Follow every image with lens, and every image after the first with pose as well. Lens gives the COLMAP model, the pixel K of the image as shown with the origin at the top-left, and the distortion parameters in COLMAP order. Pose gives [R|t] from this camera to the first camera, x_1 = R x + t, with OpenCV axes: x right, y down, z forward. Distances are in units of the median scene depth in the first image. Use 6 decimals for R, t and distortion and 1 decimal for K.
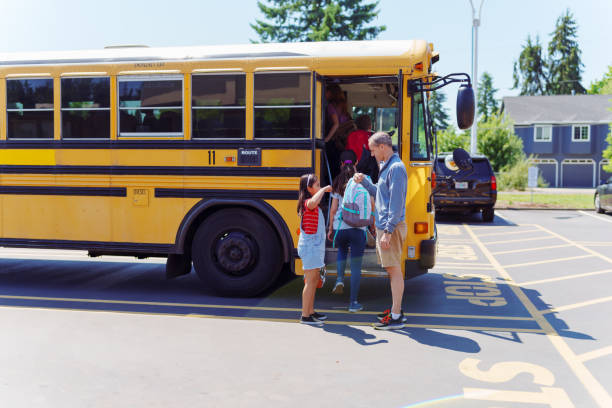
lens RADIAL K [[604.8, 0, 301.5], [0, 604.8, 194.1], [0, 0, 1]] dist [-0.001567, -0.006164]
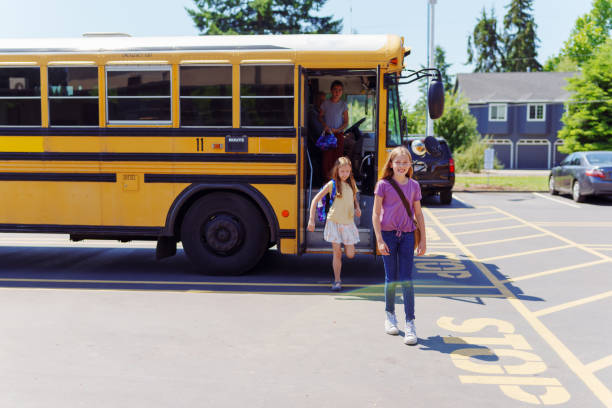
lens RADIAL K [[670.7, 0, 297.1], [0, 670.7, 201.6], [0, 0, 1]] dist [-0.002252, 0.005147]
pose [[0.995817, -0.009732, 0.090854, -0.052524], [0.006434, 0.999312, 0.036518, -0.001484], [-0.091147, -0.035781, 0.995194, -0.112884]]
